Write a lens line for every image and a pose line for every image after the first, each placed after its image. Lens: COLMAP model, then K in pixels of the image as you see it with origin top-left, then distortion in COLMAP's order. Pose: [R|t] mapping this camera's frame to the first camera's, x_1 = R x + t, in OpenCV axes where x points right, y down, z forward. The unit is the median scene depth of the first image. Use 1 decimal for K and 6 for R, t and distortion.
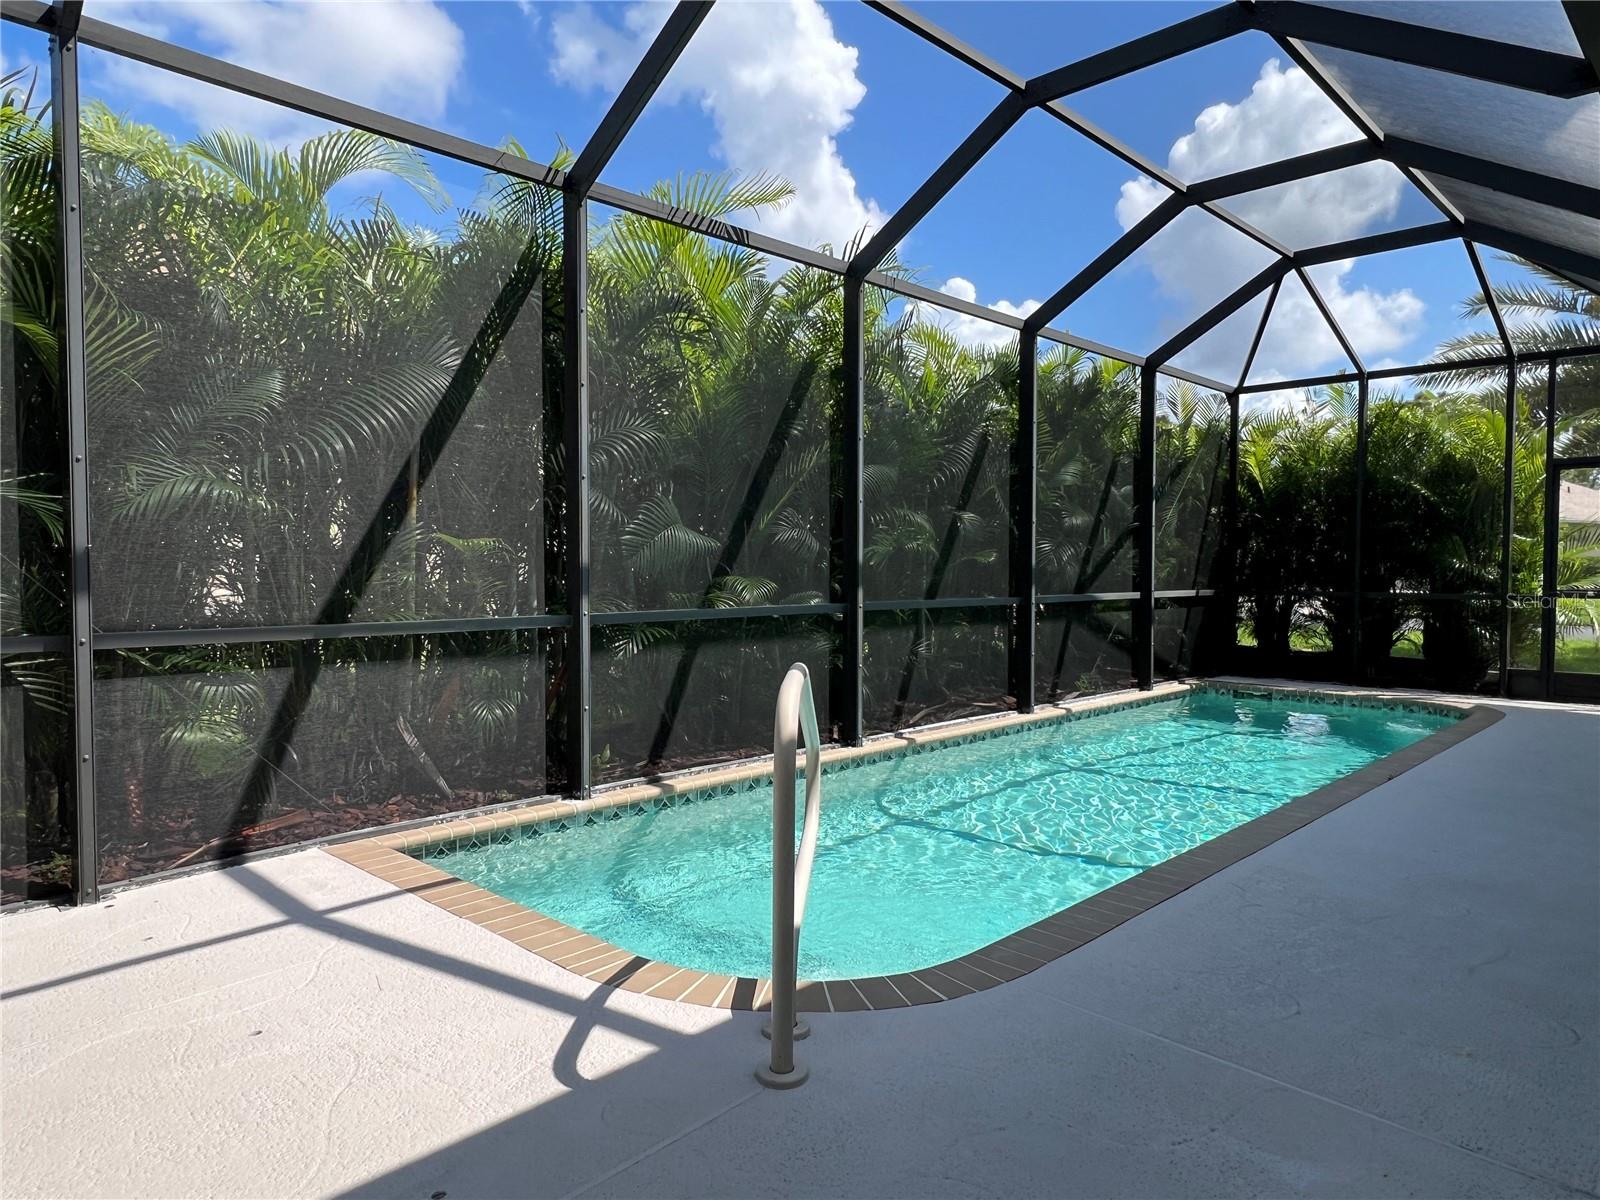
lens RADIAL K [[1015.6, 0, 800.0], [0, 1015.6, 600.0], [0, 0, 1]] dist [0.000156, -0.000023]
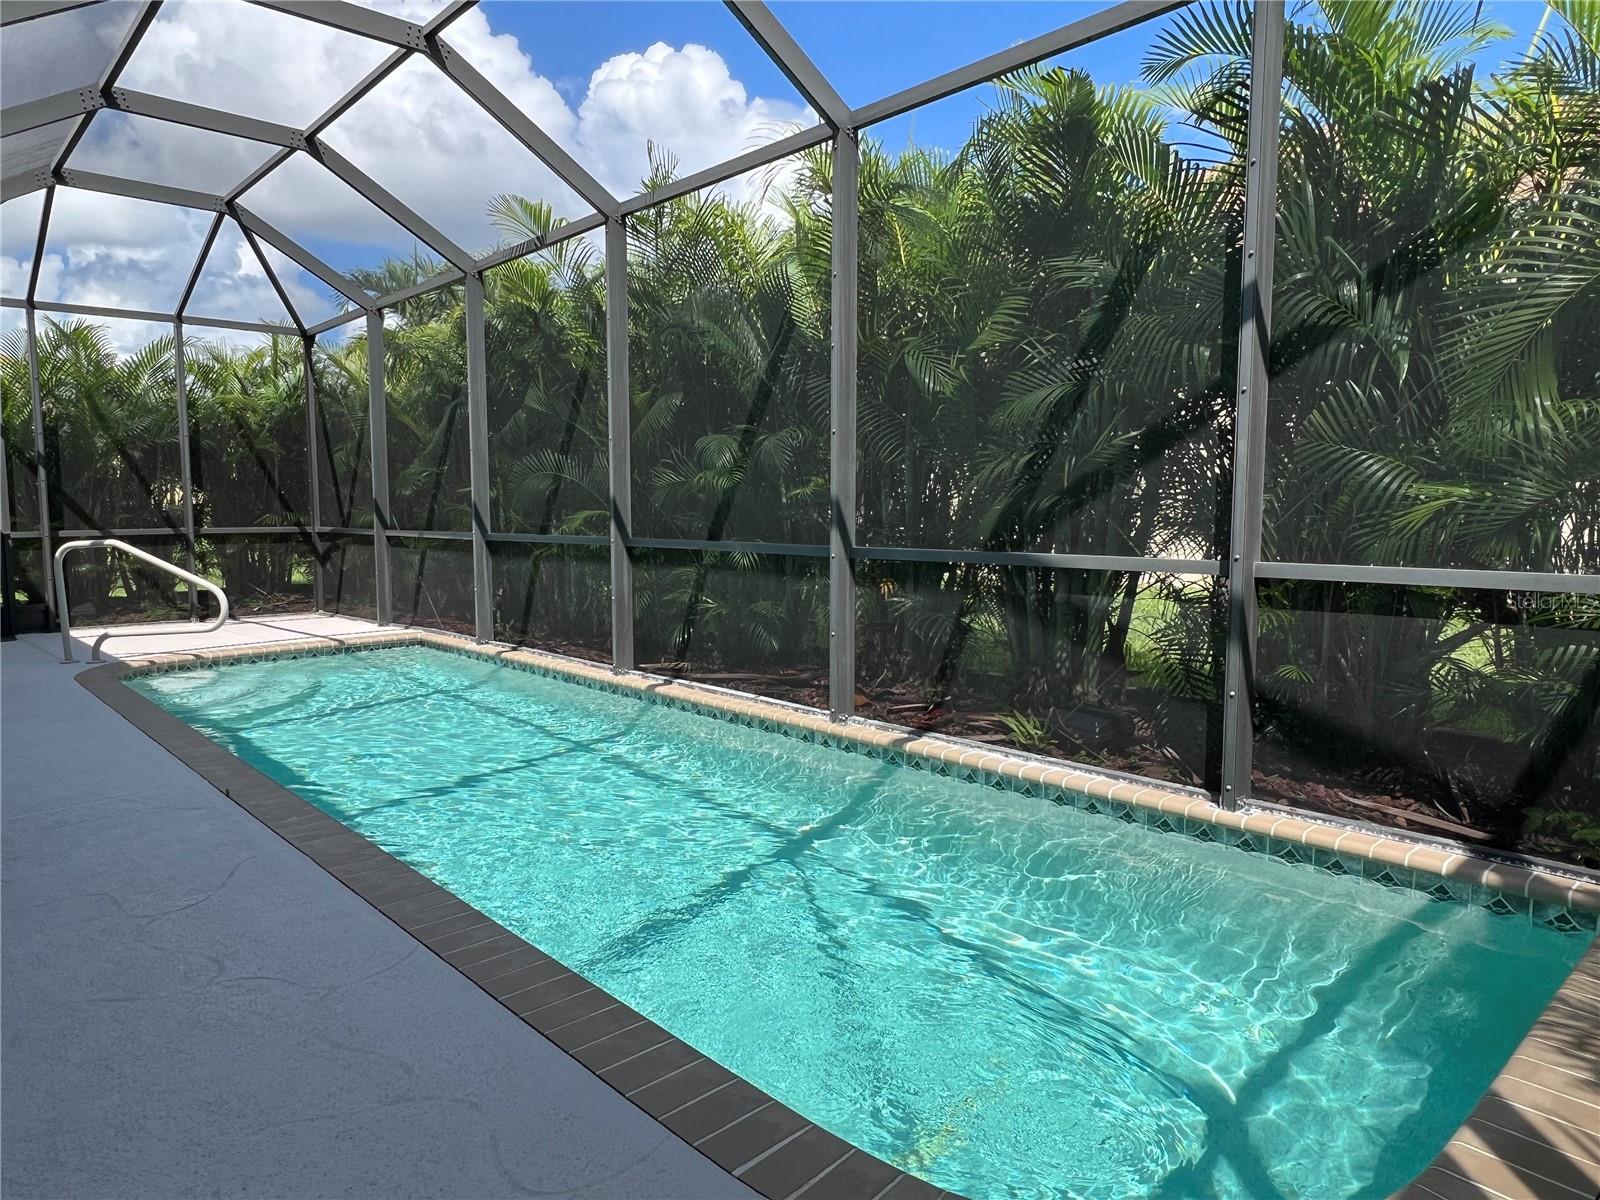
lens RADIAL K [[1015.6, 0, 800.0], [0, 1015.6, 600.0], [0, 0, 1]] dist [0.000156, -0.000023]
pose [[-0.052902, 0.070627, -0.996099, 0.974098], [-0.051164, 0.995994, 0.073337, -0.017767], [0.997288, 0.054844, -0.049076, 1.104735]]
